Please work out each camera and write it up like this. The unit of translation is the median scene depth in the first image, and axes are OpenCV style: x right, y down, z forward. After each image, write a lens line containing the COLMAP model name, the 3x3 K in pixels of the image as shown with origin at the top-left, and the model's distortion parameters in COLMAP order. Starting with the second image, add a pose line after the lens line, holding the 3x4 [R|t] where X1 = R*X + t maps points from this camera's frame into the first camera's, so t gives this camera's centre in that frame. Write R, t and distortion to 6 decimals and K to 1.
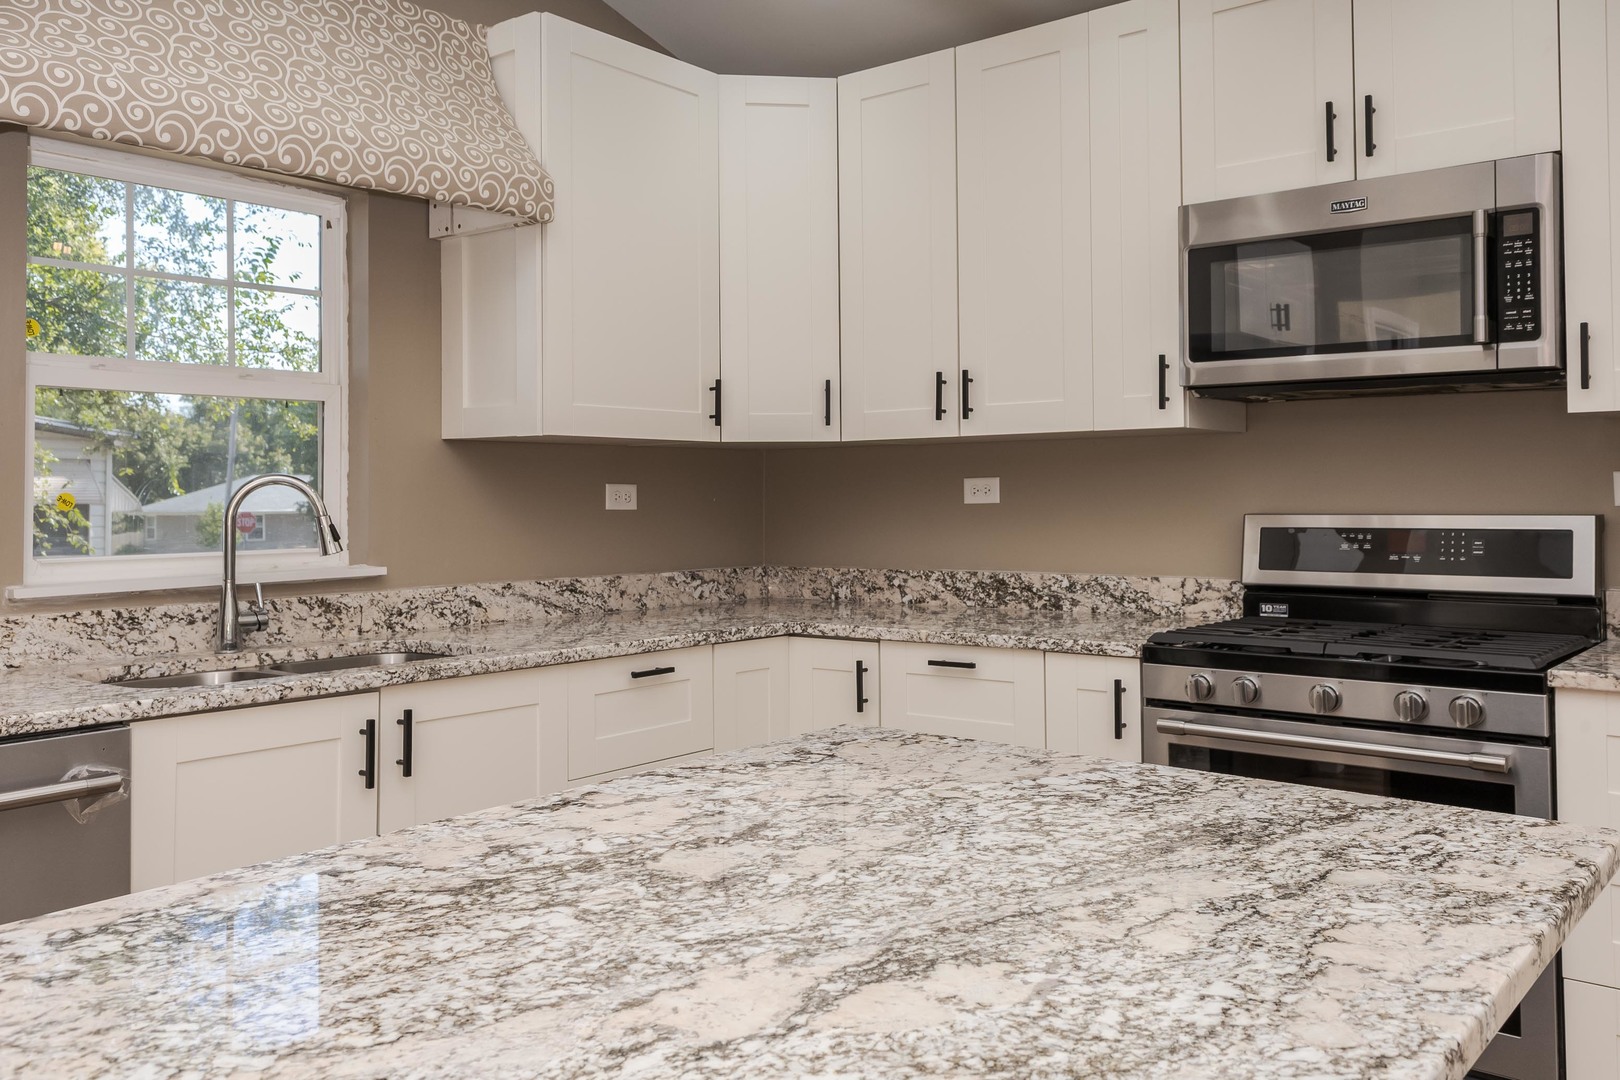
lens RADIAL K [[1329.3, 0, 816.4], [0, 1329.3, 458.7], [0, 0, 1]] dist [0.039979, -0.012557]
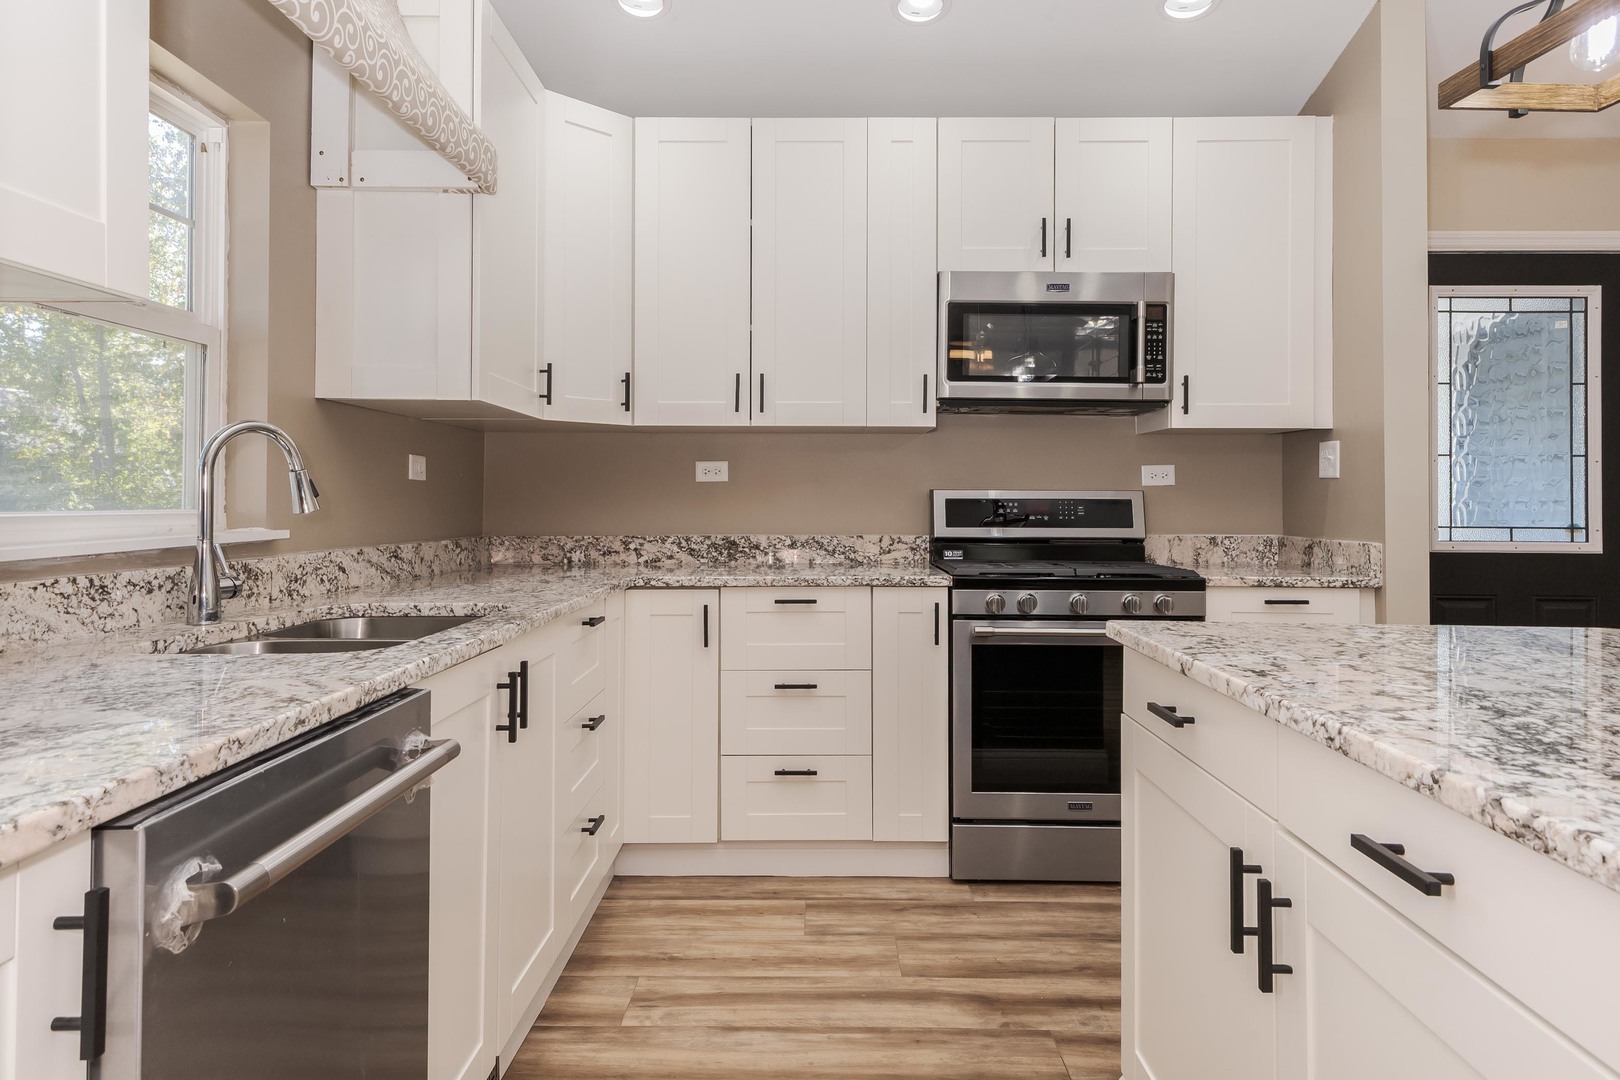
lens RADIAL K [[1027.8, 0, 807.8], [0, 1027.8, 485.1], [0, 0, 1]] dist [0.026574, -0.003501]
pose [[0.785704, 0.019959, 0.618281, -0.474117], [-0.027634, 0.999614, 0.002848, 0.036791], [-0.617985, -0.019323, 0.785952, 0.204139]]
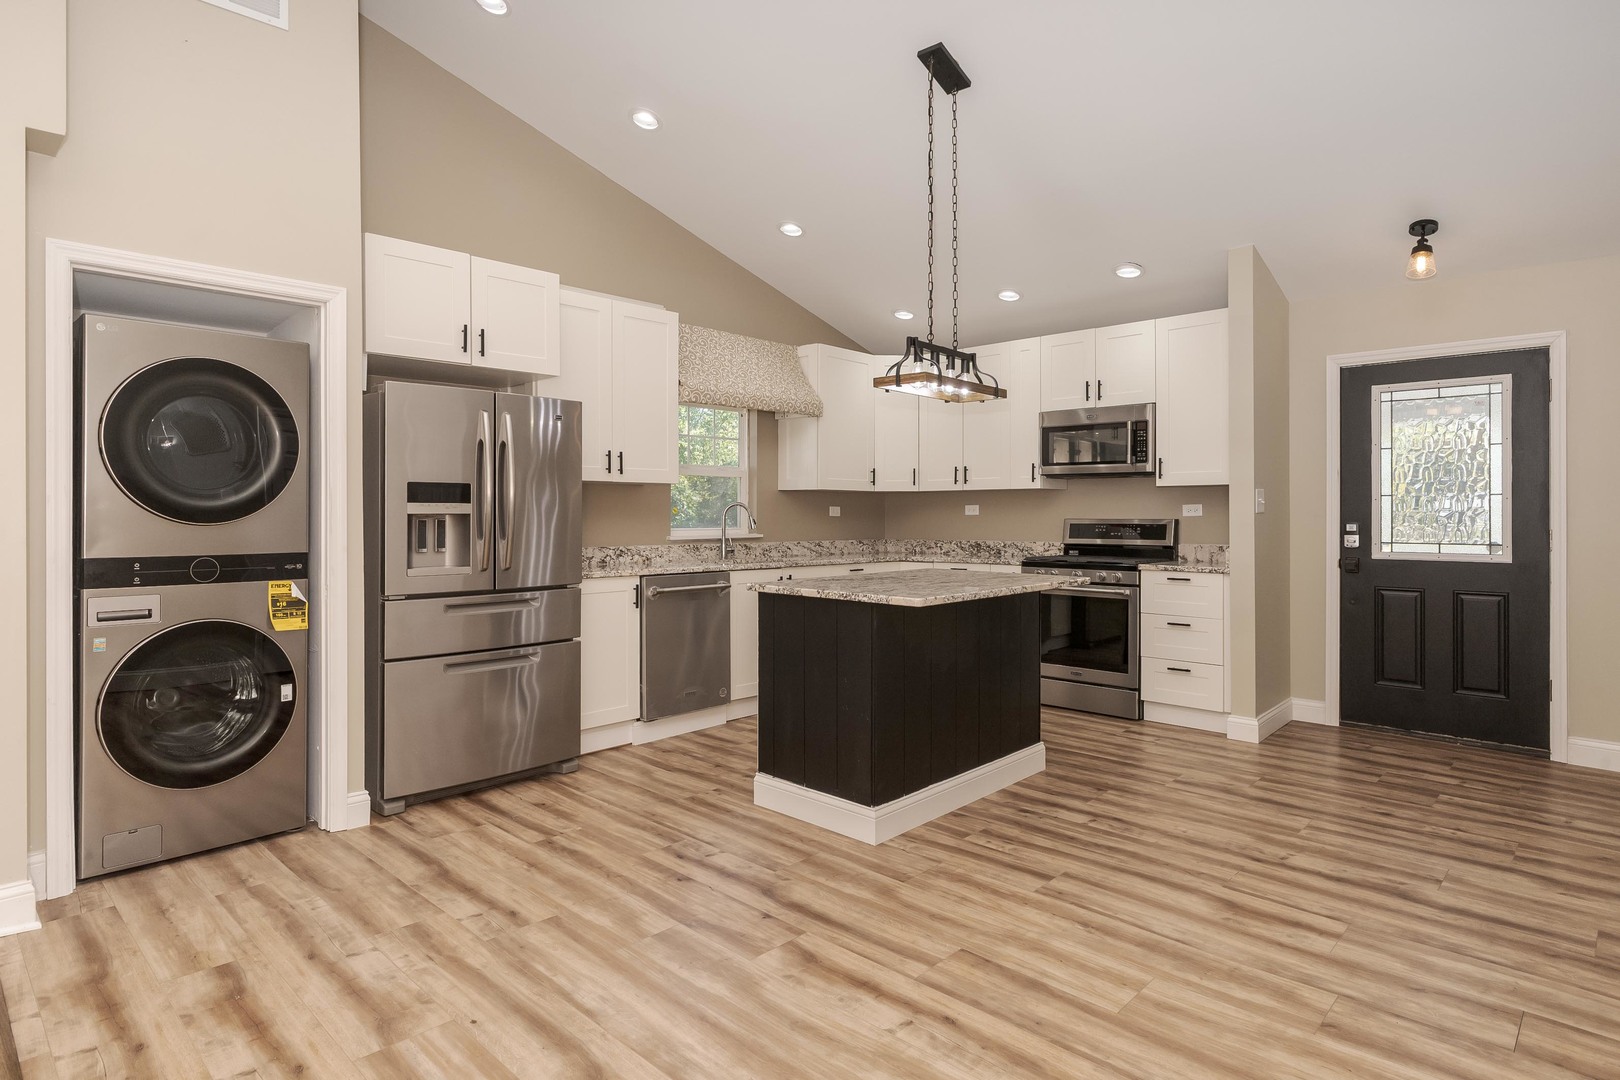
lens RADIAL K [[871.1, 0, 811.5], [0, 871.1, 512.8], [0, 0, 1]] dist [0.004383, -0.000585]
pose [[0.997006, 0.008217, -0.076887, -0.069409], [-0.006313, 0.999668, 0.024976, -0.013682], [0.077067, -0.024416, 0.996727, -0.862785]]
